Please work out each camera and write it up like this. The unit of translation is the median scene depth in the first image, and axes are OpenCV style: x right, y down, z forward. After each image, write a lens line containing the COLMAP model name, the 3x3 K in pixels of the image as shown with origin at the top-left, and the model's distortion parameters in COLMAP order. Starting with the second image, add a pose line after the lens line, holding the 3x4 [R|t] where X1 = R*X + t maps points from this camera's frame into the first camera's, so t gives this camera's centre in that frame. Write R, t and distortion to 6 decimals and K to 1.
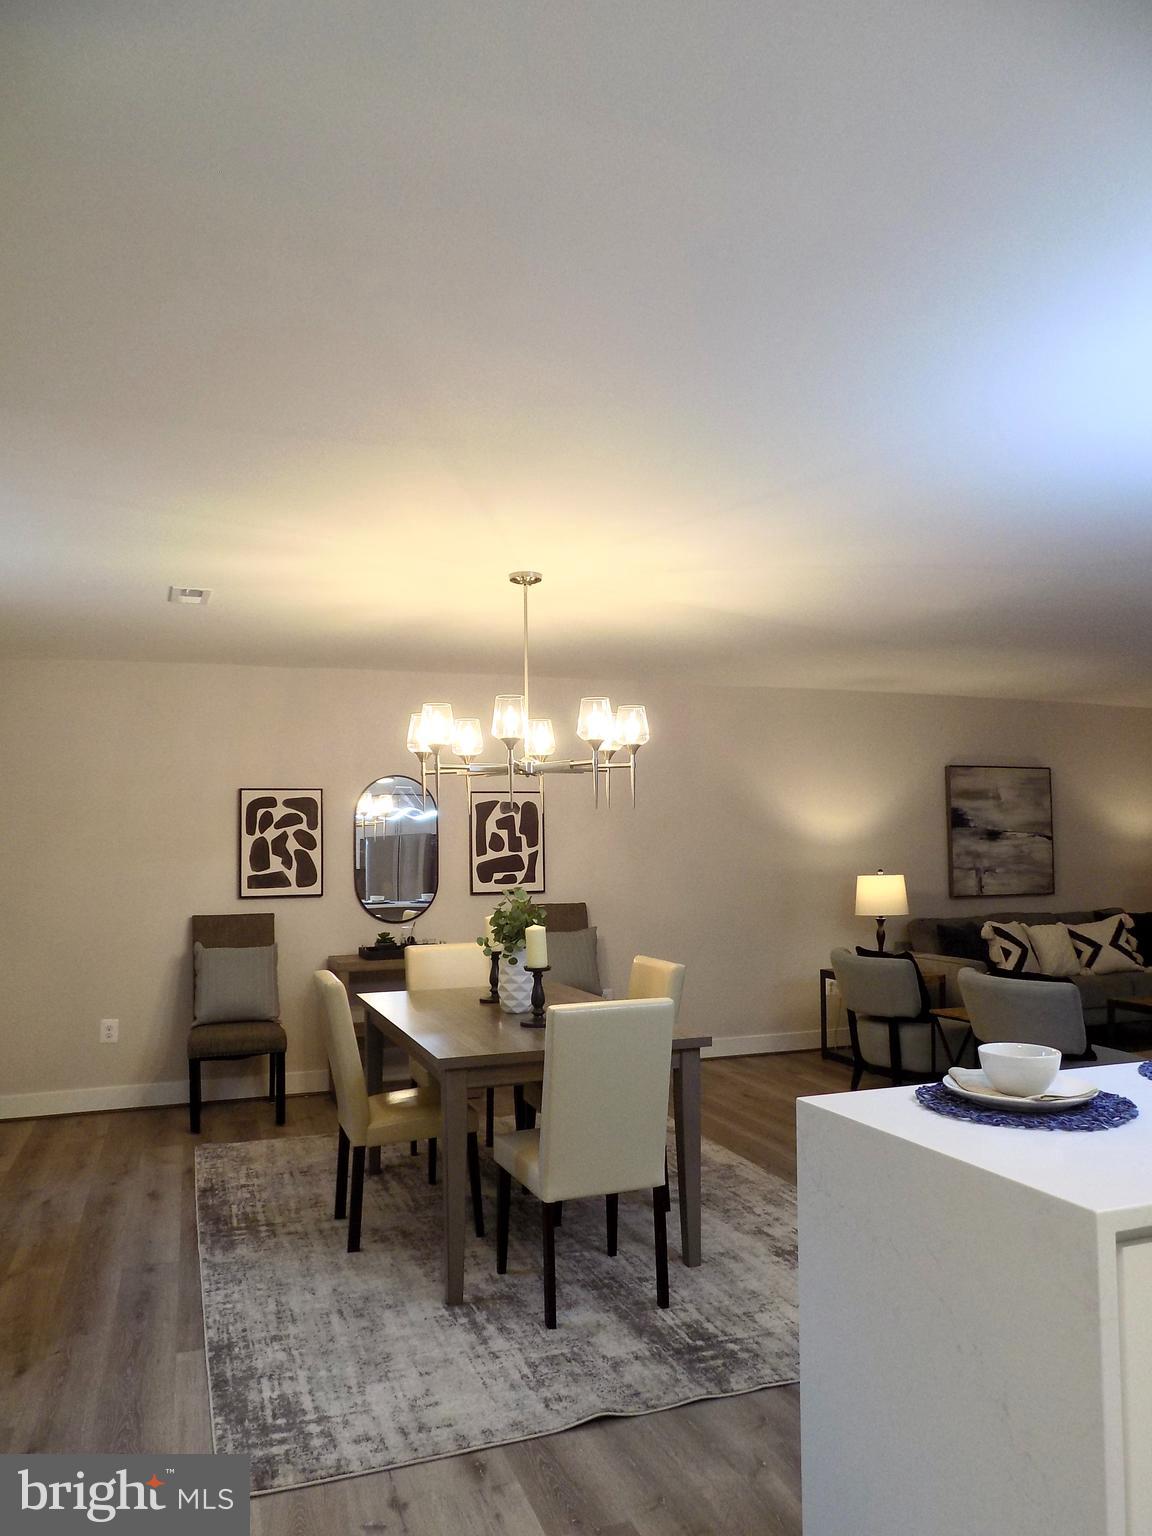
lens RADIAL K [[1113.2, 0, 576.6], [0, 1113.2, 762.1], [0, 0, 1]] dist [-0.071159, 0.071769]
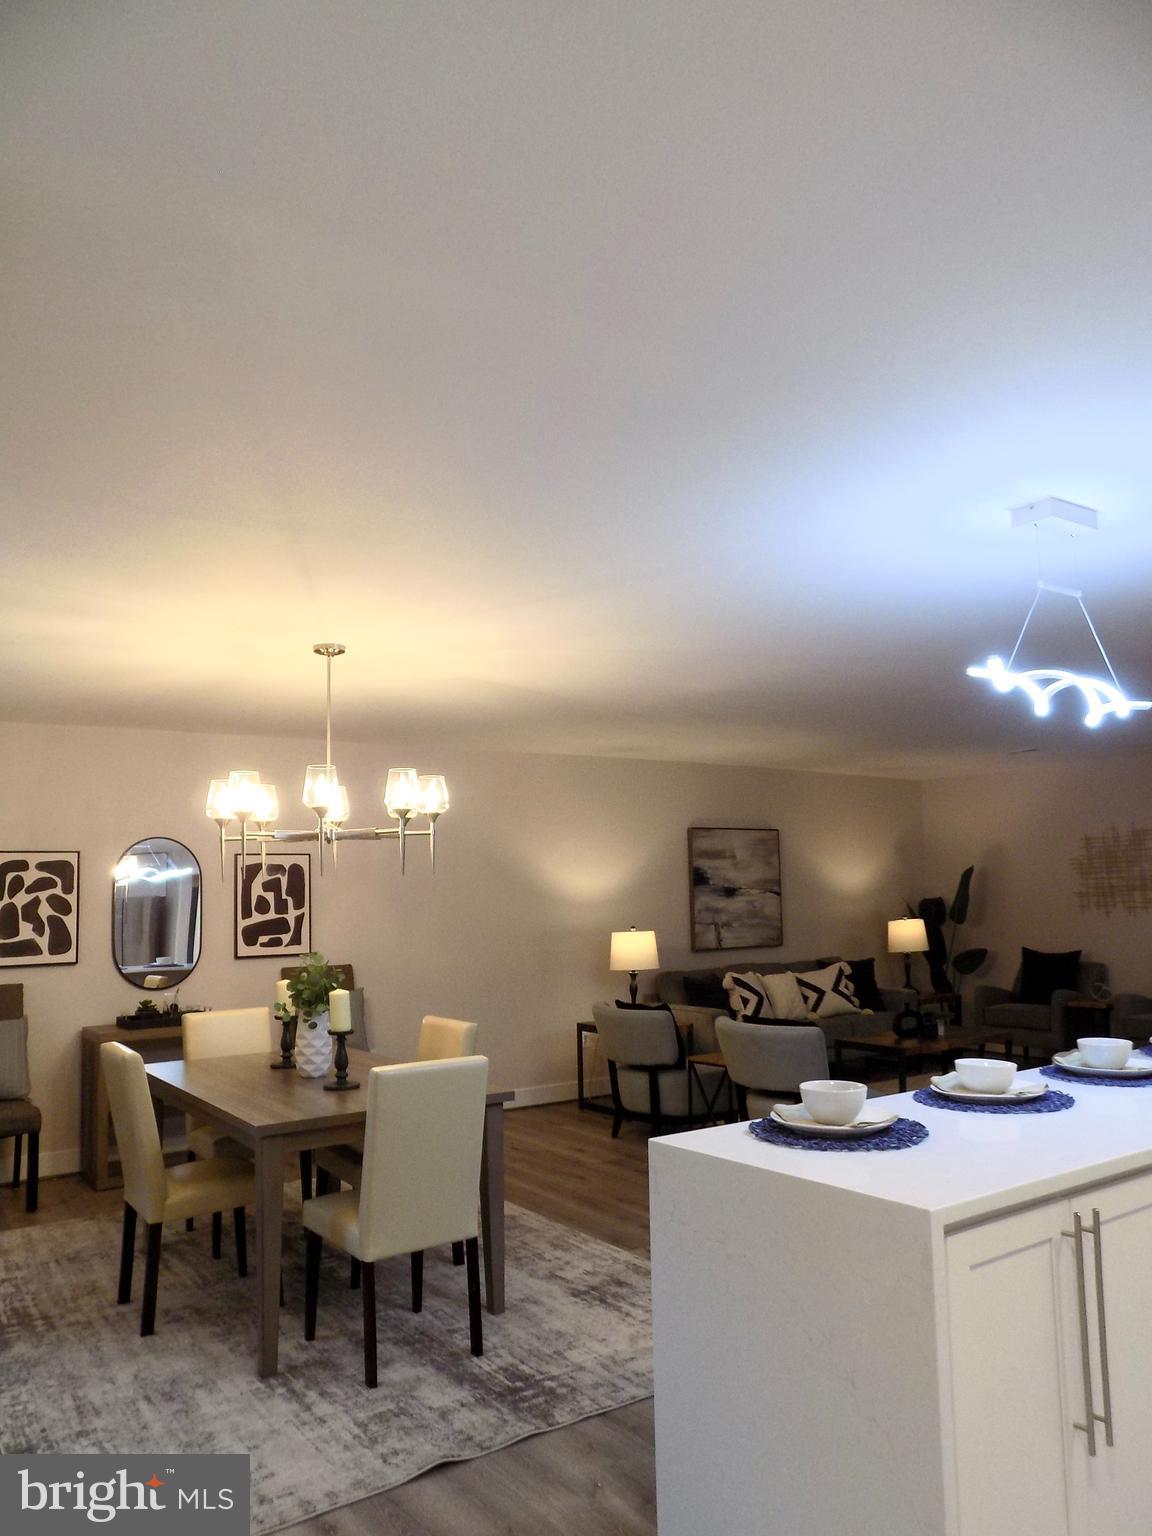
lens RADIAL K [[1113.2, 0, 573.0], [0, 1113.2, 763.1], [0, 0, 1]] dist [-0.071159, 0.071769]
pose [[0.969677, 0.016398, 0.243840, -0.046592], [-0.004569, 0.998788, -0.049000, -0.007109], [-0.244348, 0.046400, 0.968577, -0.027536]]
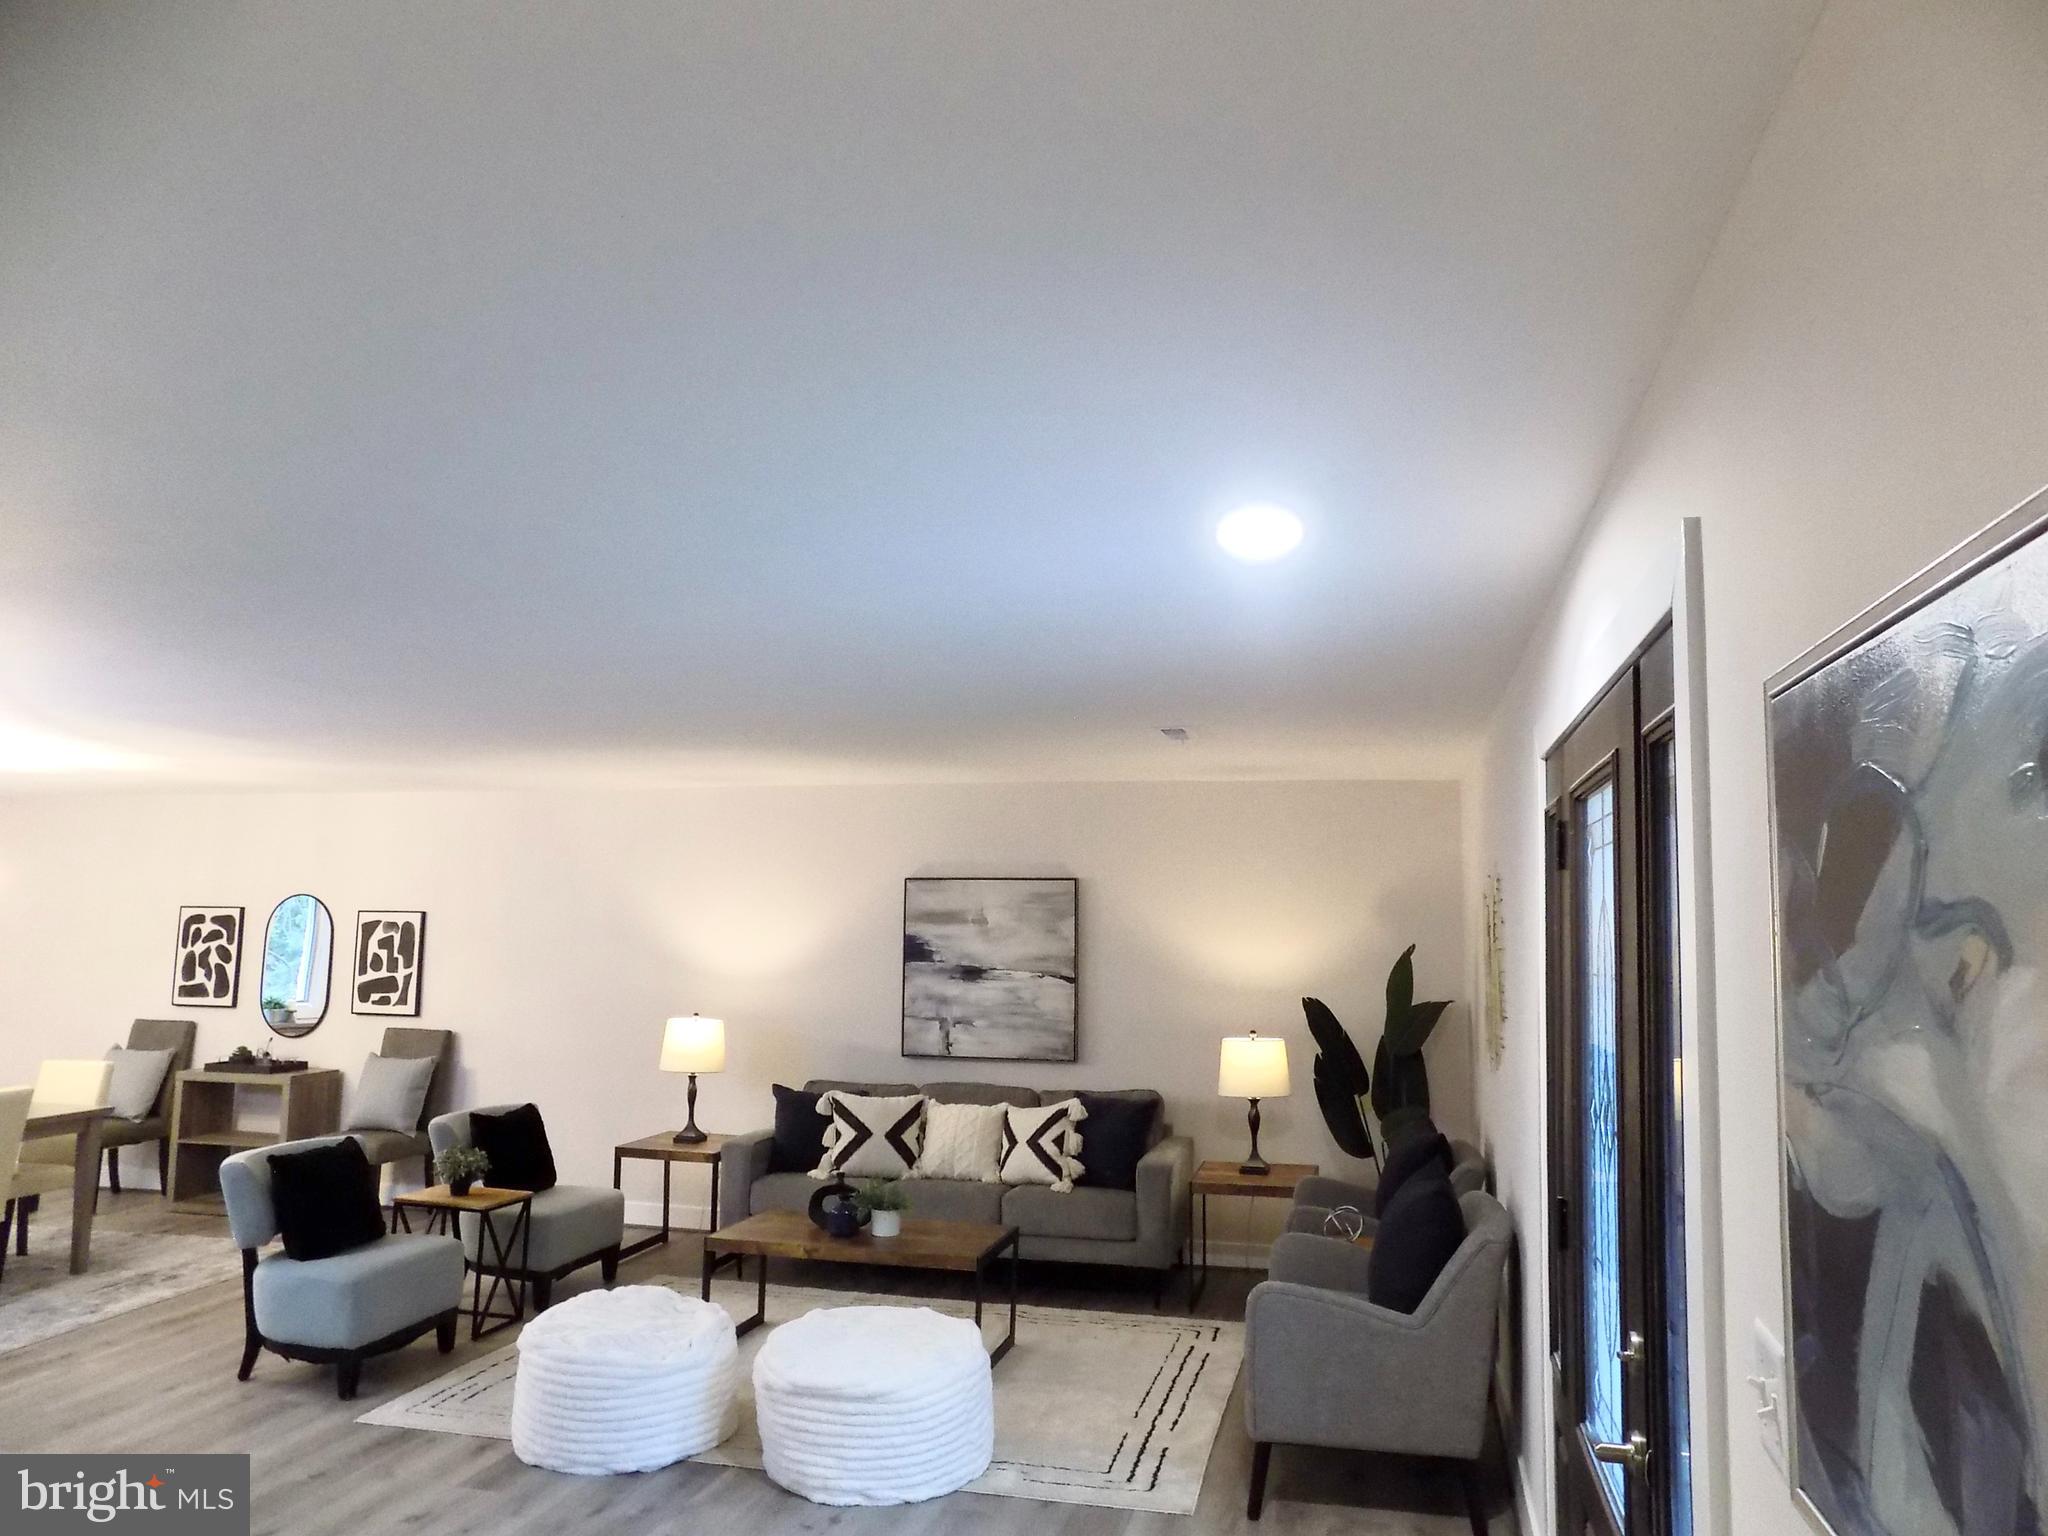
lens RADIAL K [[1386.7, 0, 1023.1], [0, 1386.7, 754.1], [0, 0, 1]] dist [-0.038806, 0.019538]
pose [[0.828111, -0.048632, -0.558450, 1.097369], [0.022636, 0.998318, -0.053371, -0.033793], [0.560106, 0.031556, 0.827820, 0.310466]]
